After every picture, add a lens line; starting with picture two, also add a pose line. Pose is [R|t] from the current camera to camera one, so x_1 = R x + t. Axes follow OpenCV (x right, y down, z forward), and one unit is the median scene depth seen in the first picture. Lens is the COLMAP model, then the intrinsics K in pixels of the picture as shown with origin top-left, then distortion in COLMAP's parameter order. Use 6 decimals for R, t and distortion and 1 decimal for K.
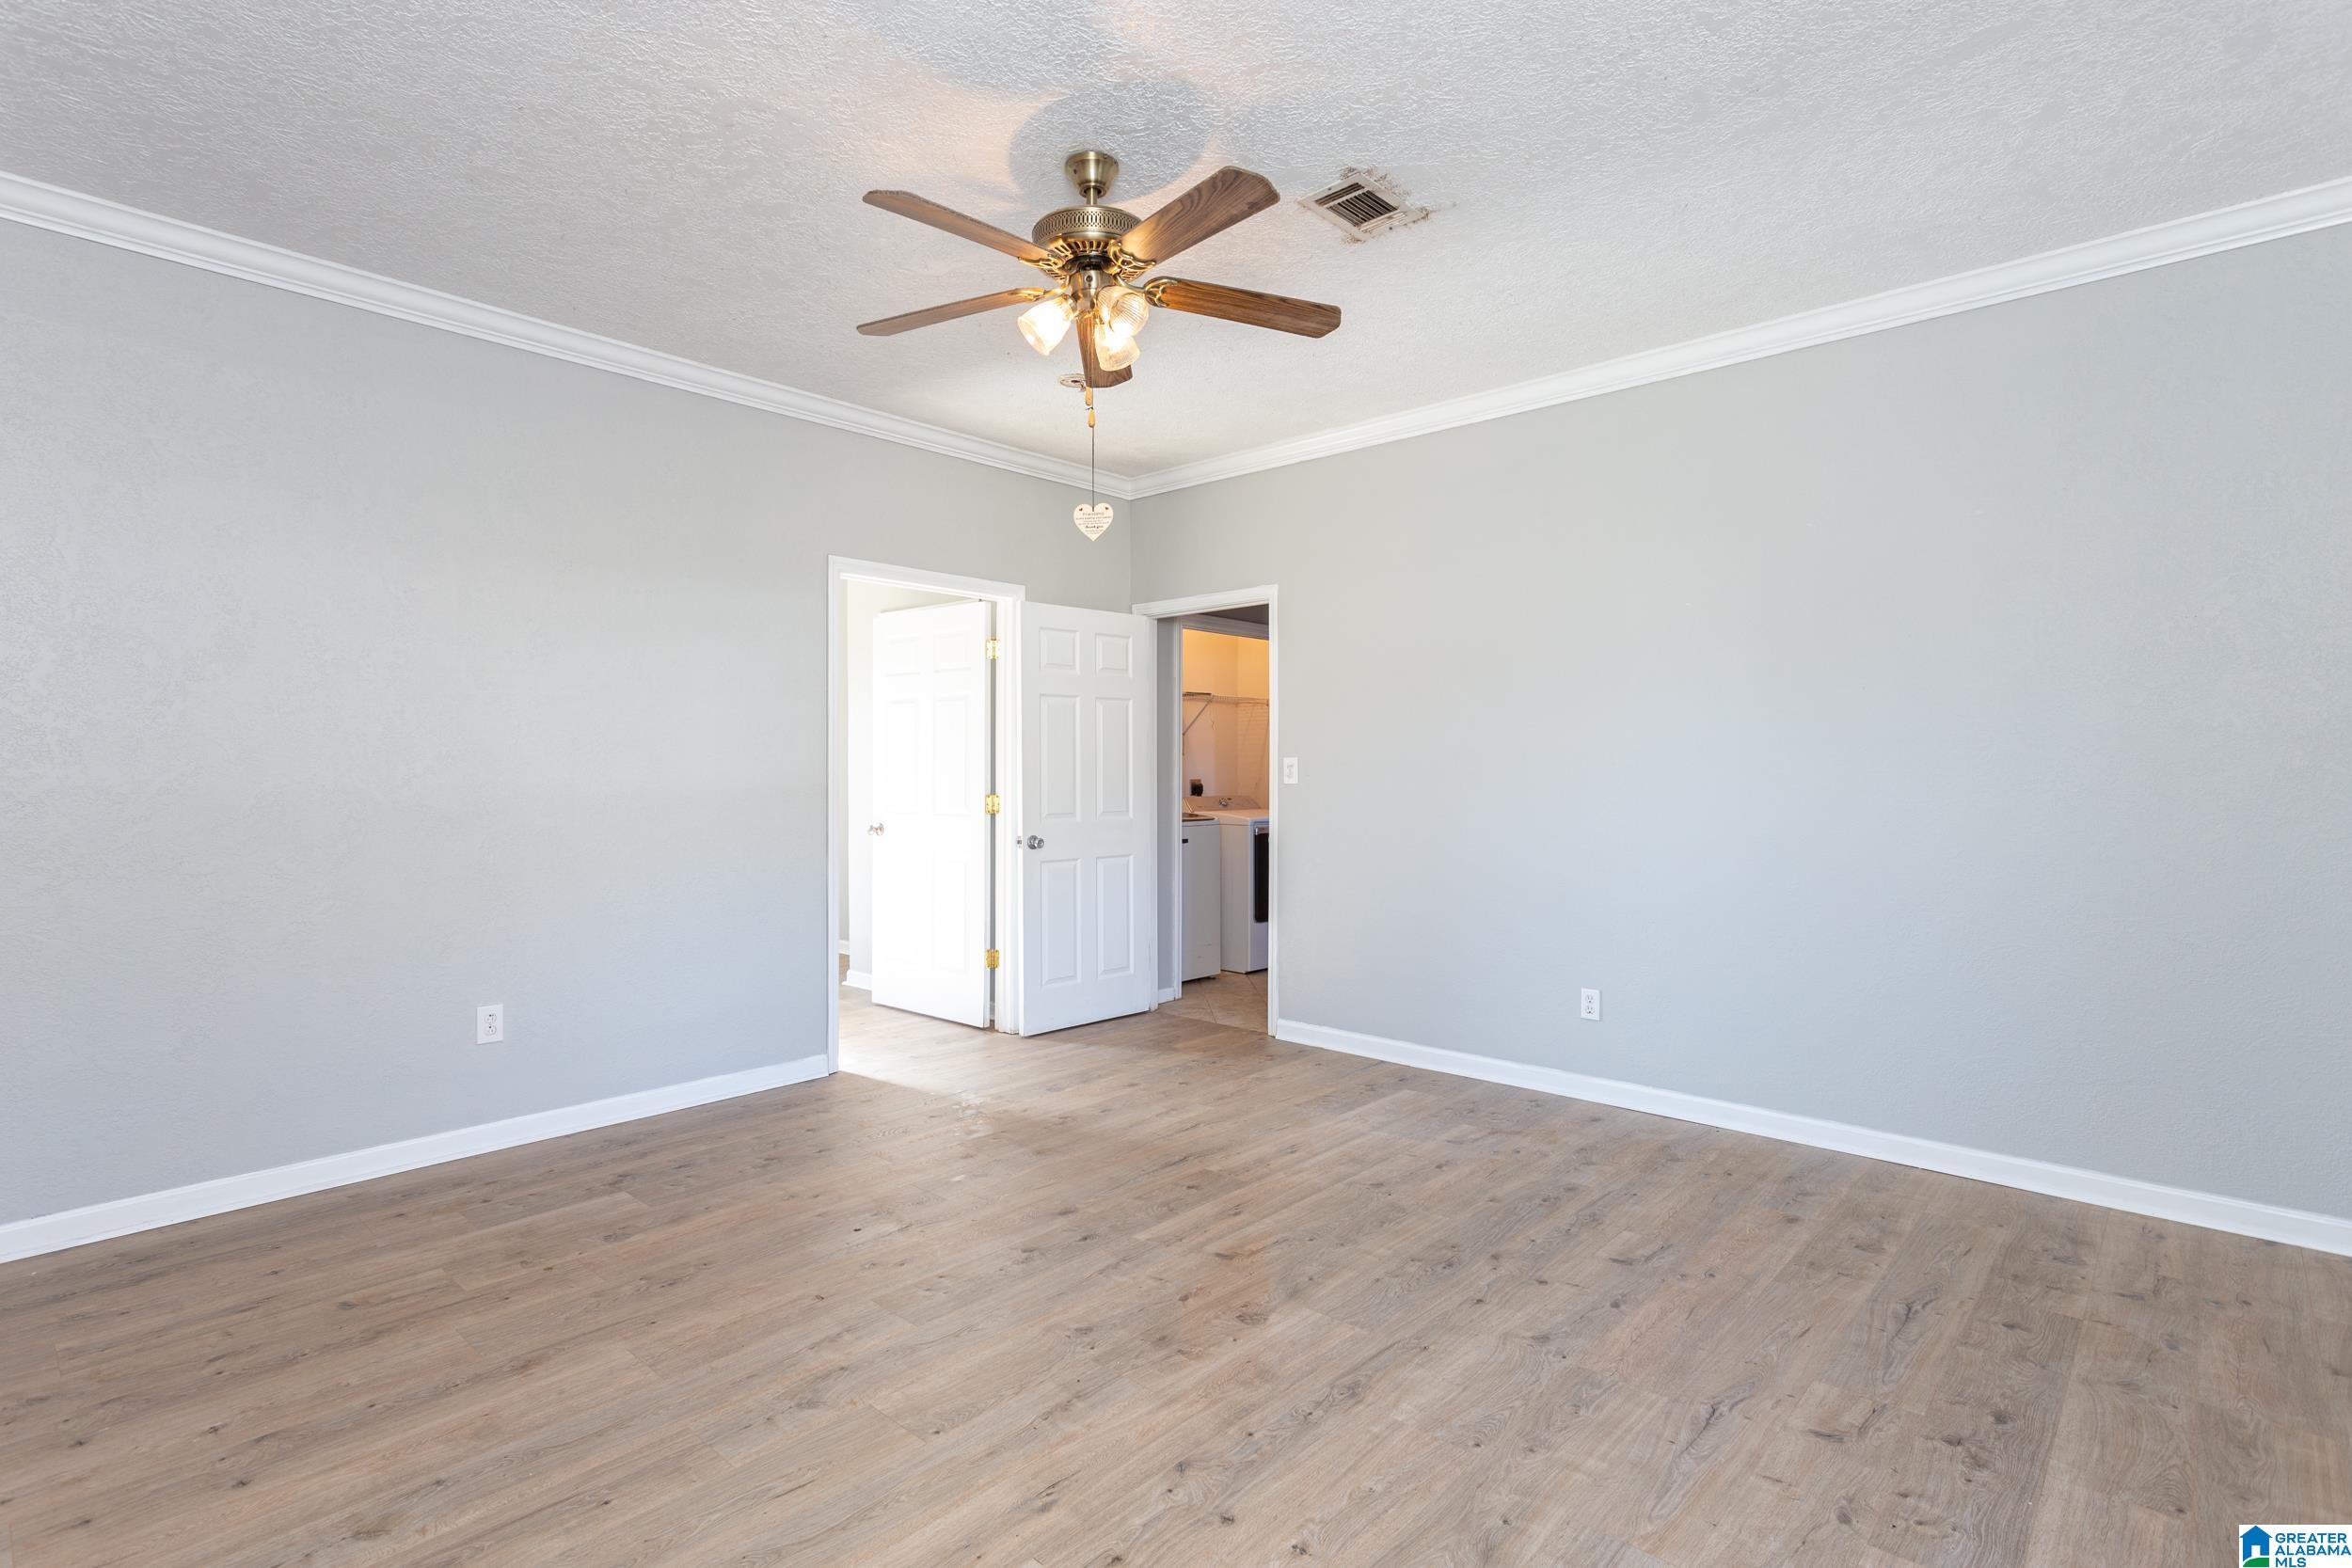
lens RADIAL K [[1158.4, 0, 1176.0], [0, 1158.4, 784.0], [0, 0, 1]] dist [0.000959, 0.000923]
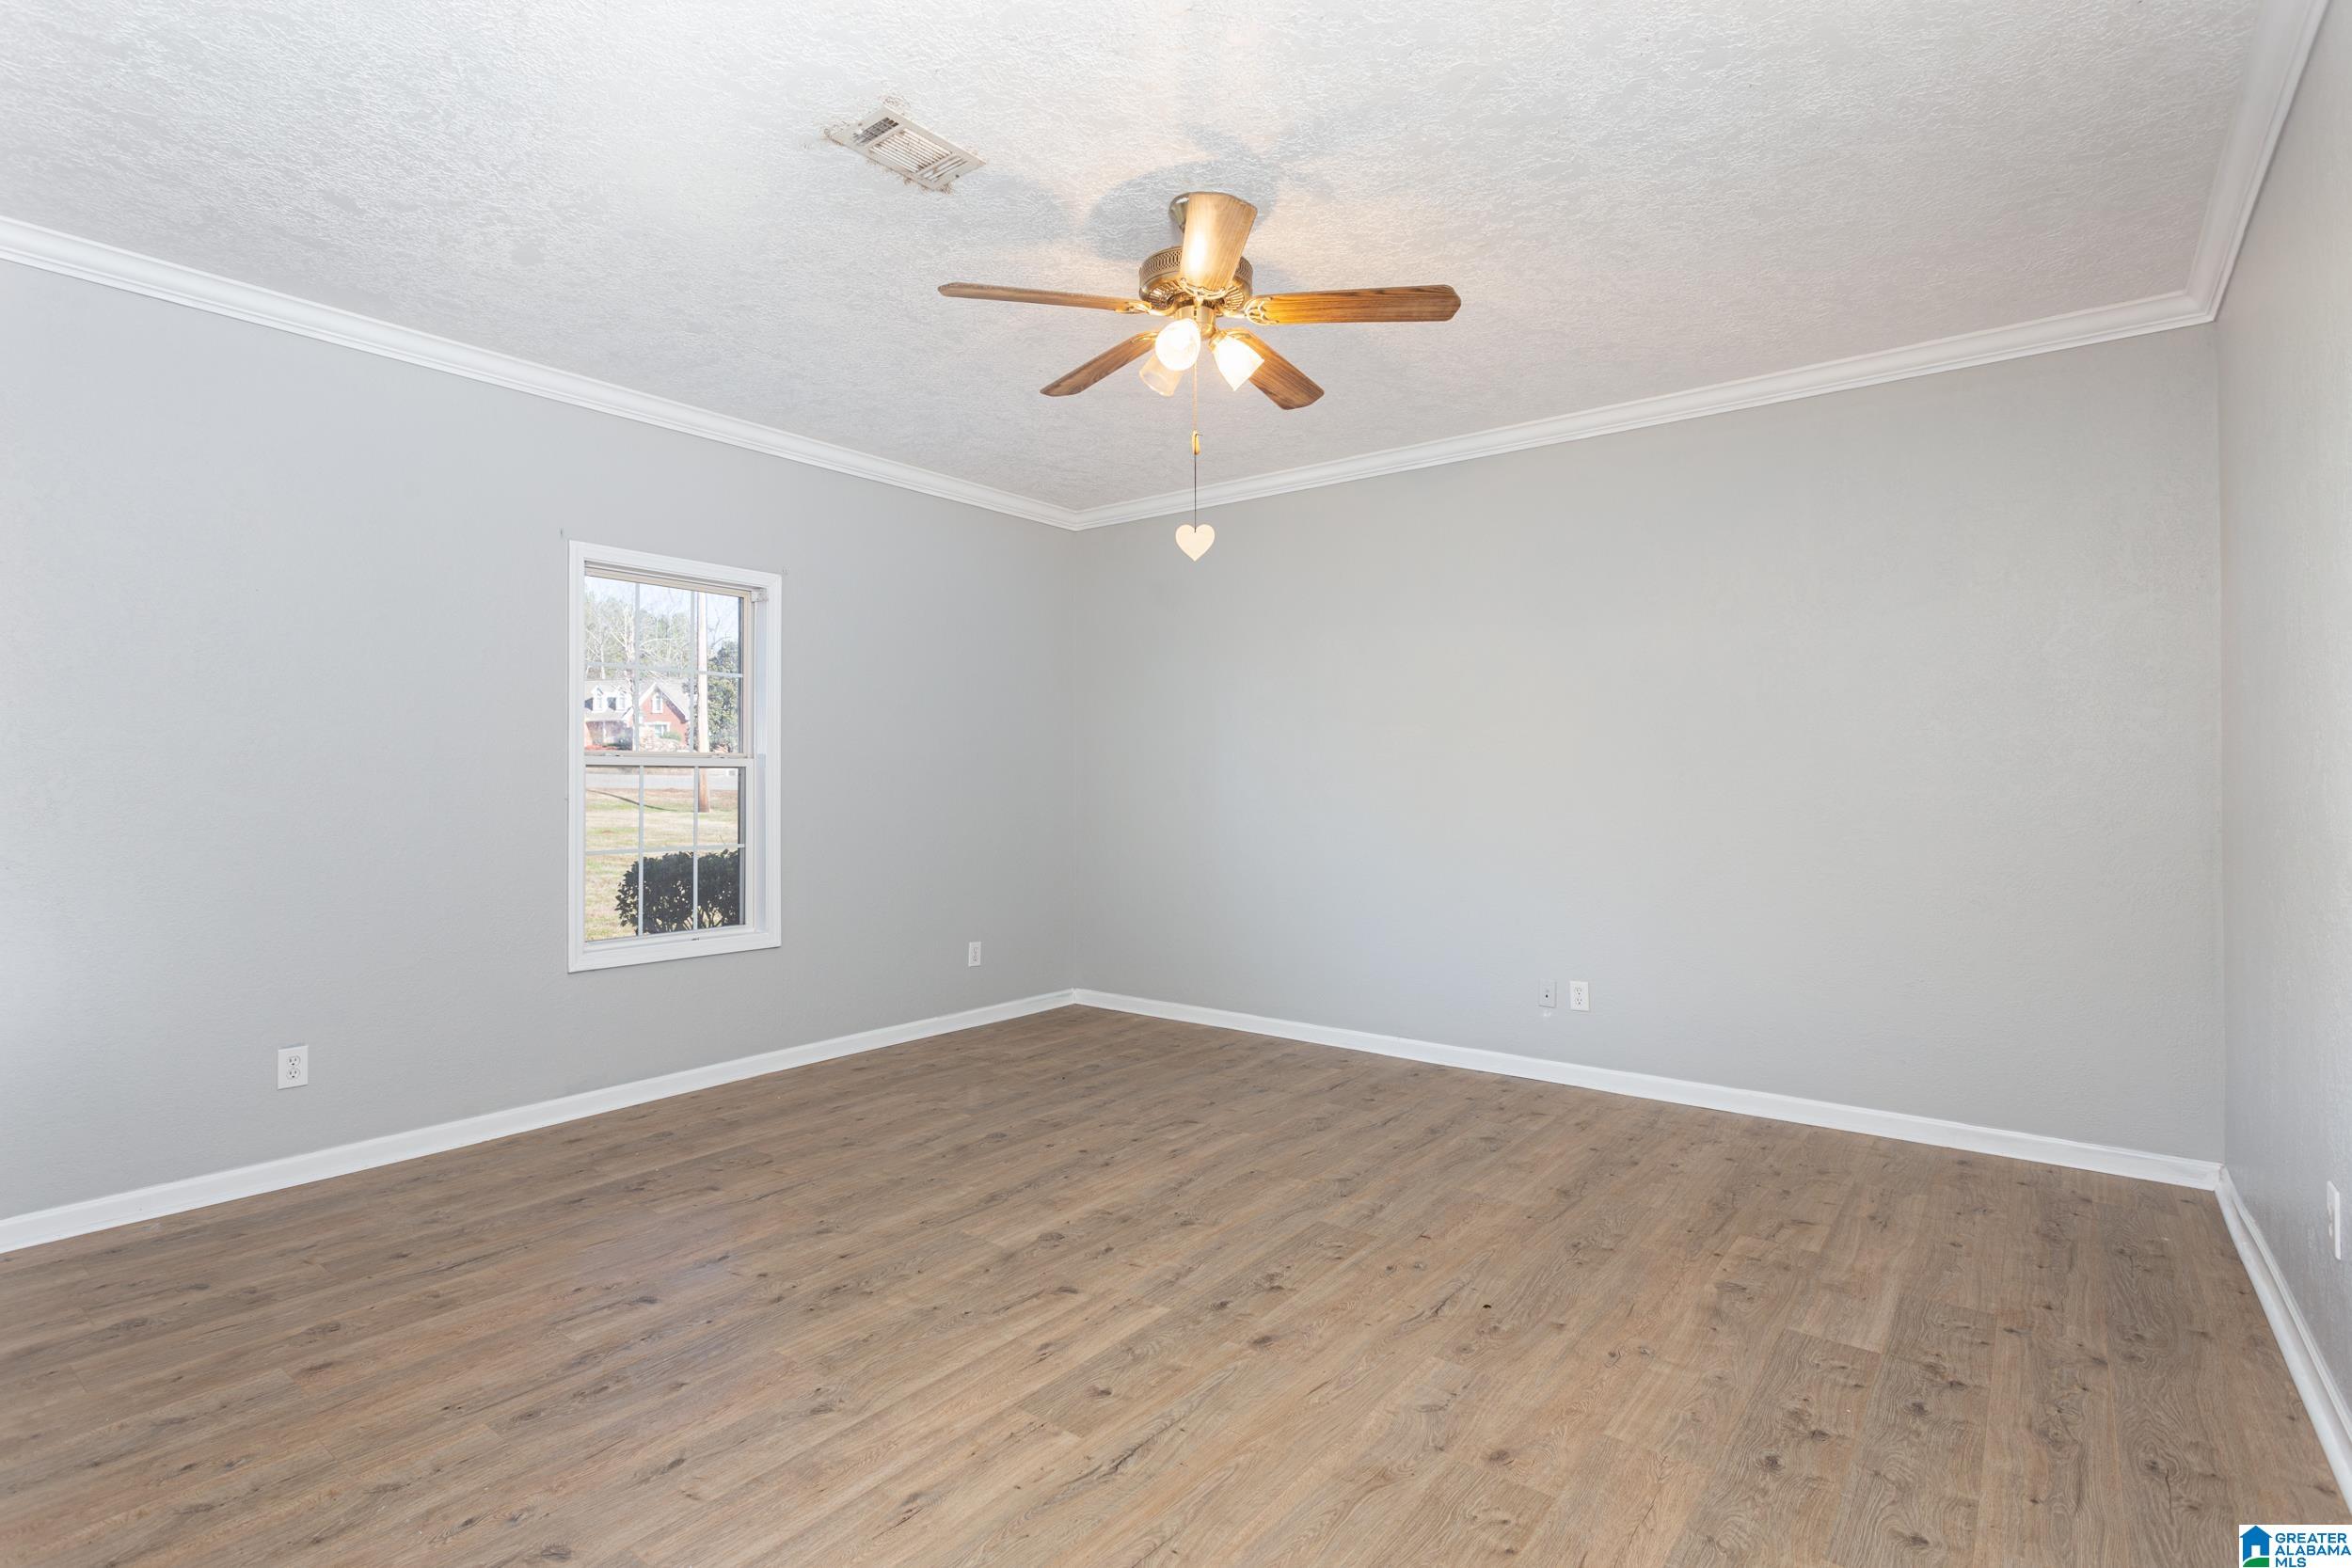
lens RADIAL K [[1158.4, 0, 1176.0], [0, 1158.4, 784.0], [0, 0, 1]] dist [0.000959, 0.000923]
pose [[-0.996652, 0.002522, -0.081720, 0.030258], [0.001669, 0.999943, 0.010505, -0.018625], [0.081742, 0.010333, -0.996600, 1.959143]]
